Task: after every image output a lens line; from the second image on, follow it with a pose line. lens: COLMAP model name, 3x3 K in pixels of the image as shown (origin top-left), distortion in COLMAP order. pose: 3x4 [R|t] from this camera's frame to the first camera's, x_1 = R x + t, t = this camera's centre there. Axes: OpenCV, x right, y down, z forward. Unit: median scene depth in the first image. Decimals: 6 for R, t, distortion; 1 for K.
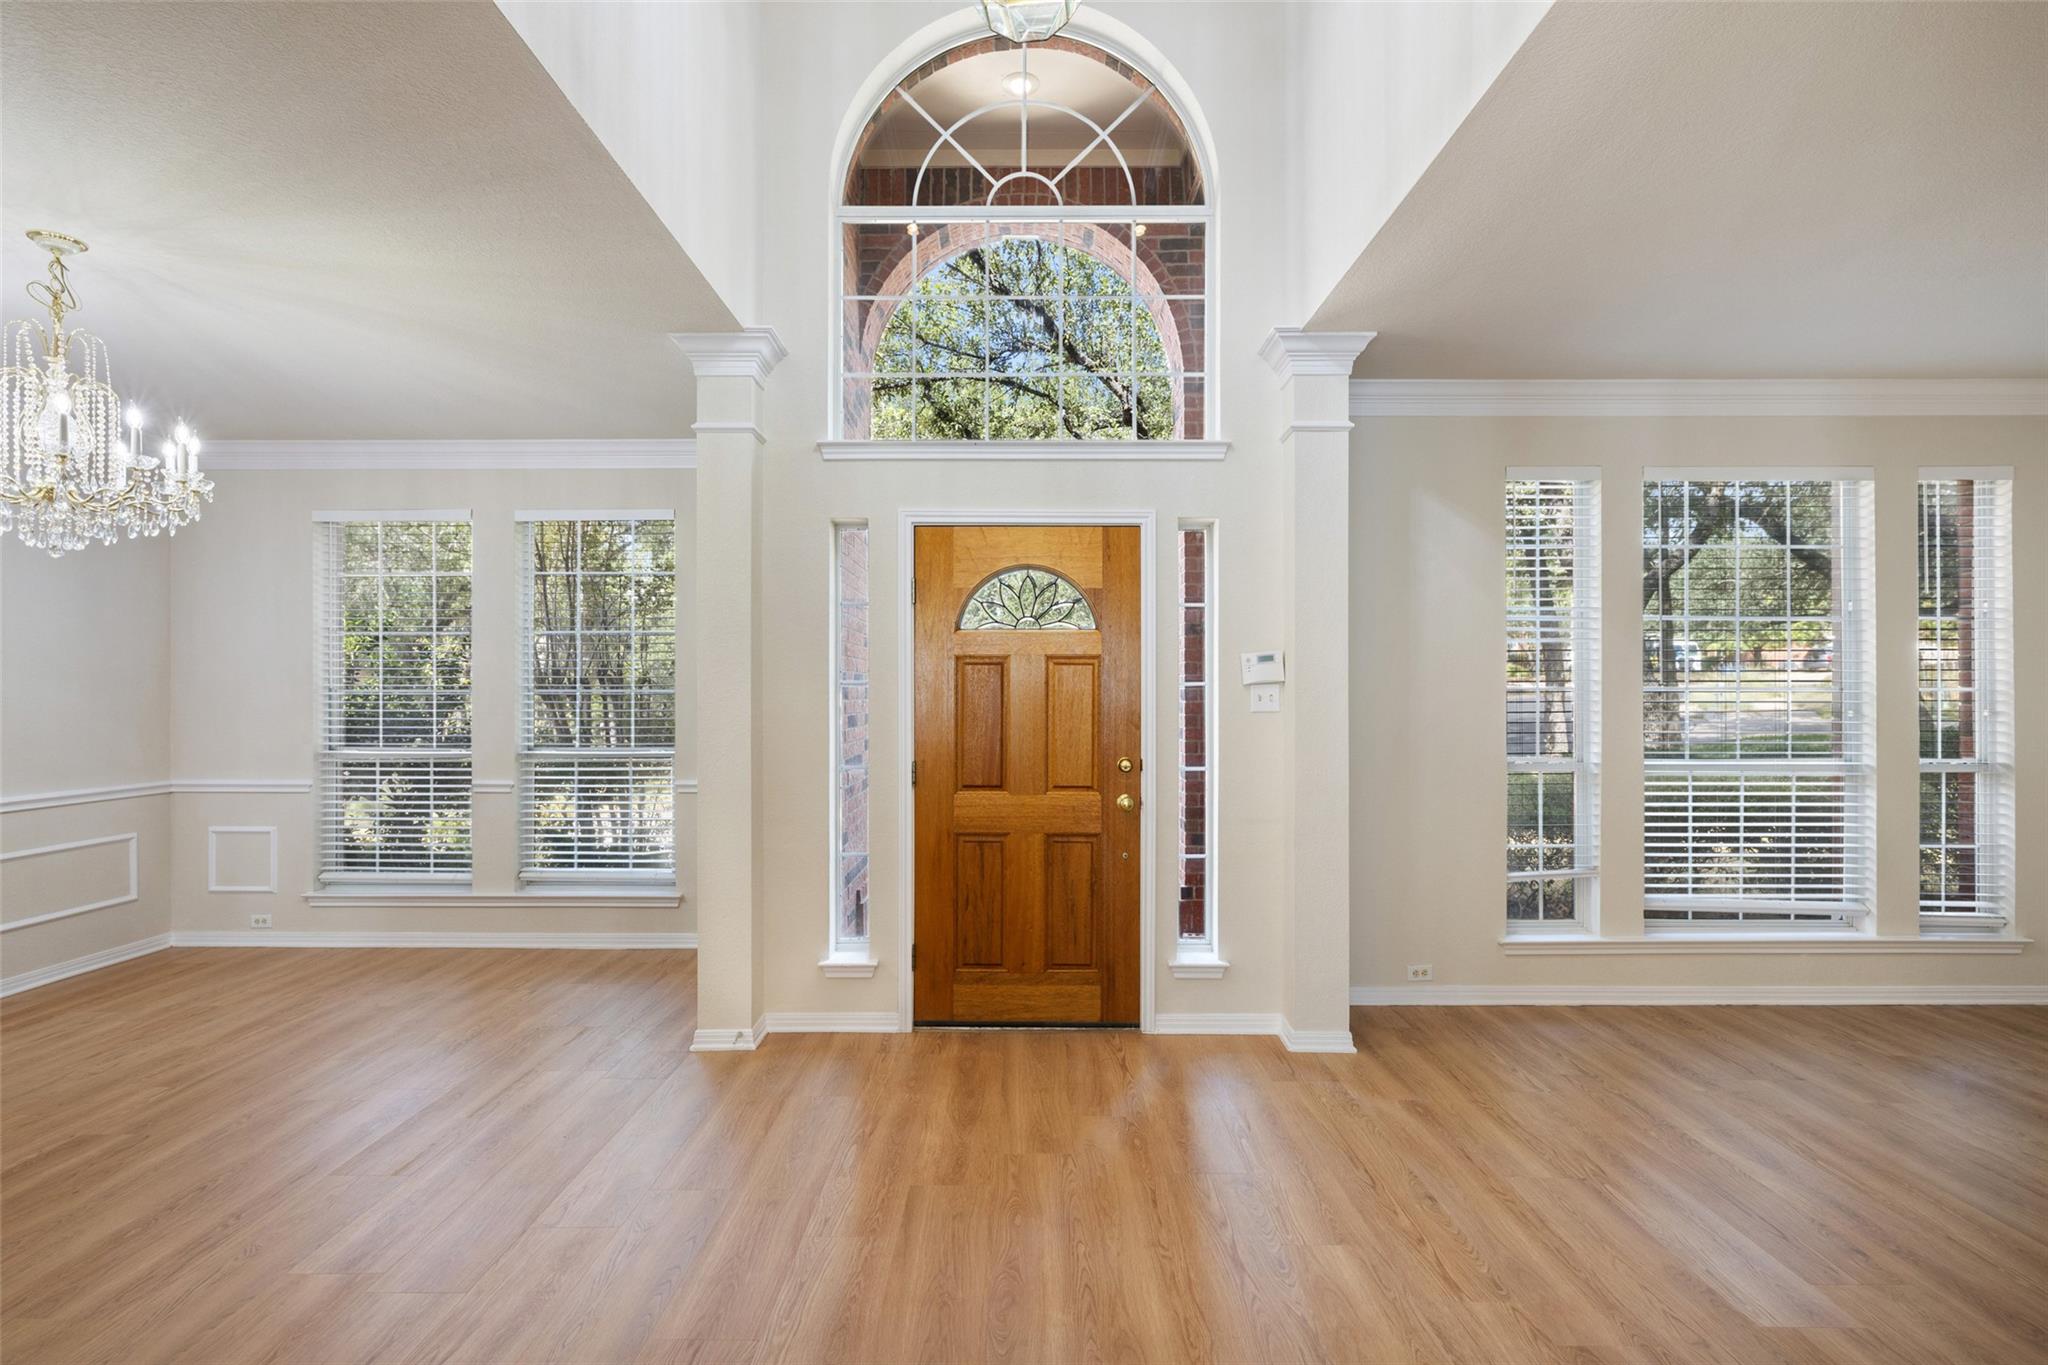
lens RADIAL K [[942.6, 0, 1024.0], [0, 942.6, 682.5], [0, 0, 1]] dist [-0.001203, 0.000371]
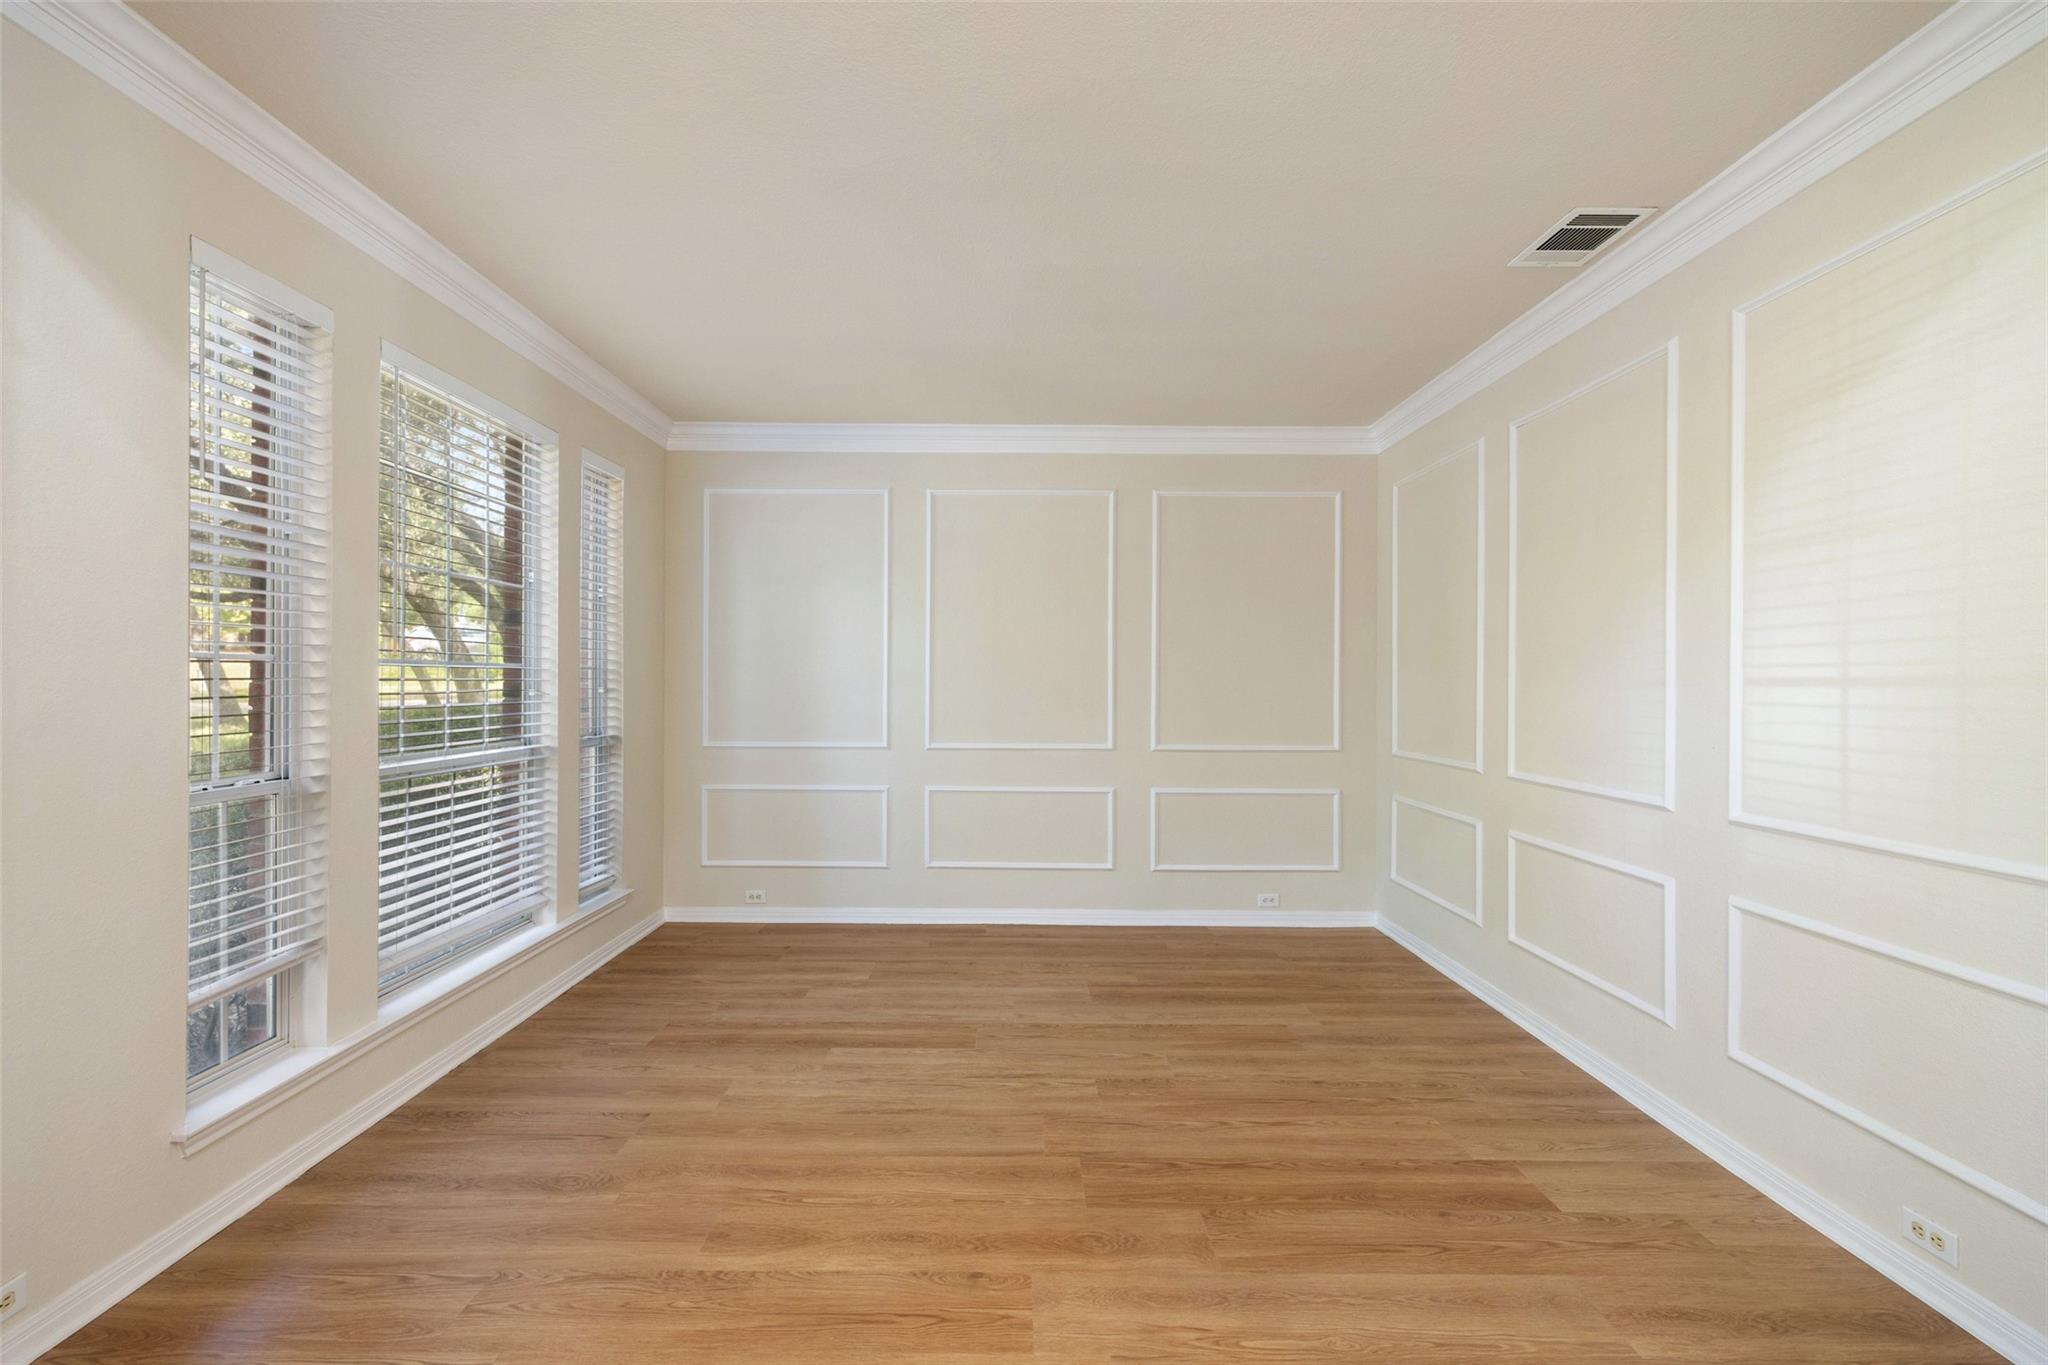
lens RADIAL K [[866.7, 0, 1012.9], [0, 866.7, 678.8], [0, 0, 1]] dist [-0.001539, -0.000509]
pose [[-0.001083, -0.000180, 0.999999, 0.025625], [-0.014041, 0.999901, 0.000165, 0.013565], [-0.999901, -0.014041, -0.001085, 0.563147]]
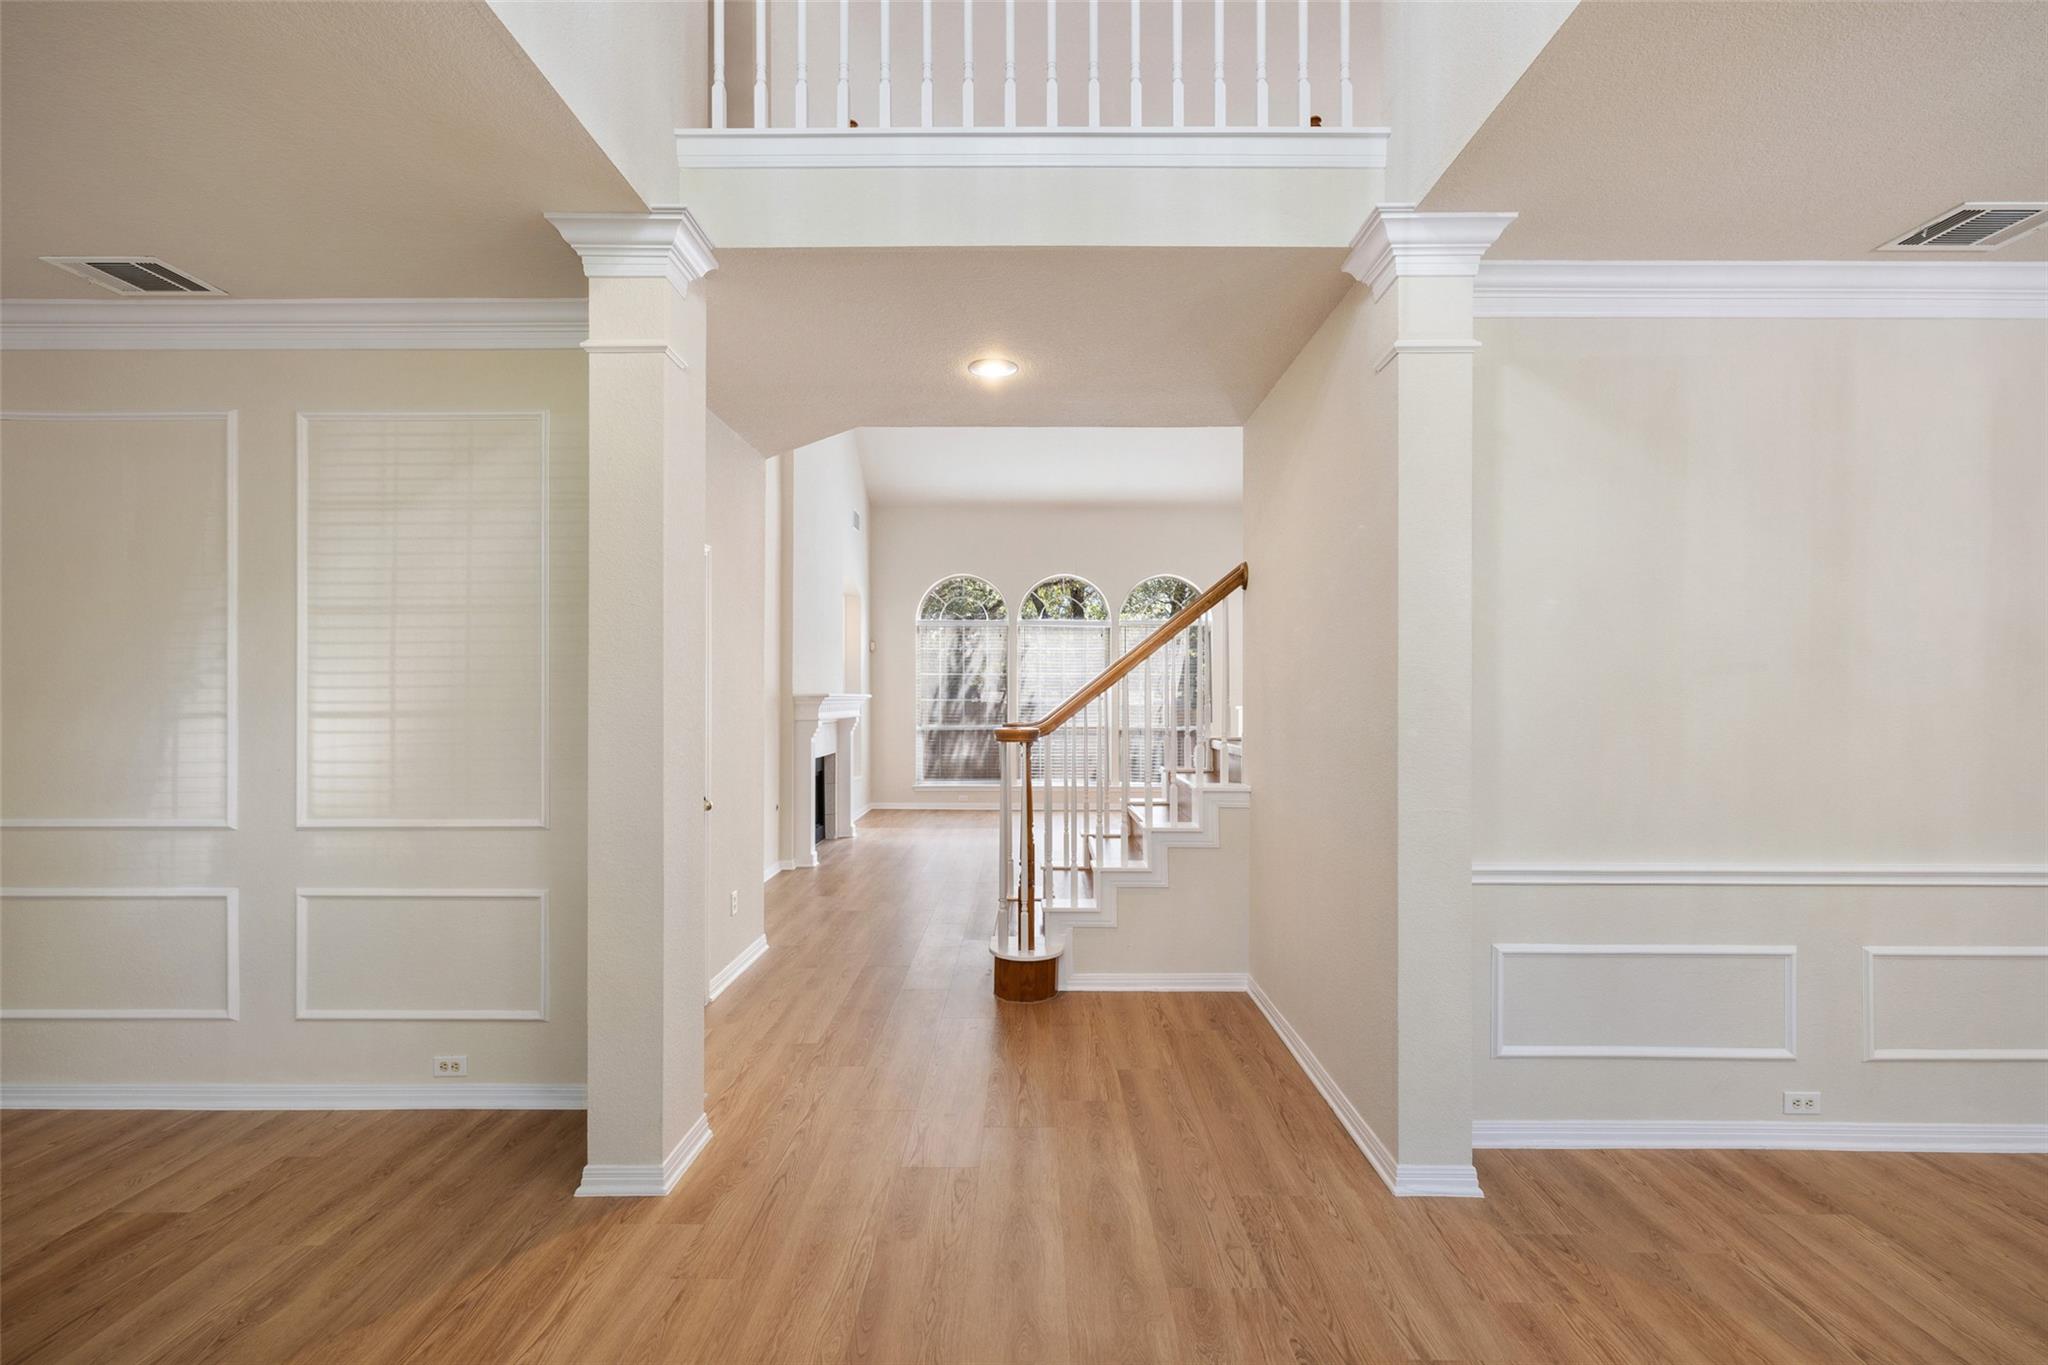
lens RADIAL K [[844.1, 0, 1016.7], [0, 844.1, 687.7], [0, 0, 1]] dist [0.003359, 0.000303]
pose [[-0.999994, -0.000245, 0.003356, 0.006899], [-0.000317, 0.999772, -0.021366, 0.000663], [-0.003350, -0.021367, -0.999766, 0.790727]]
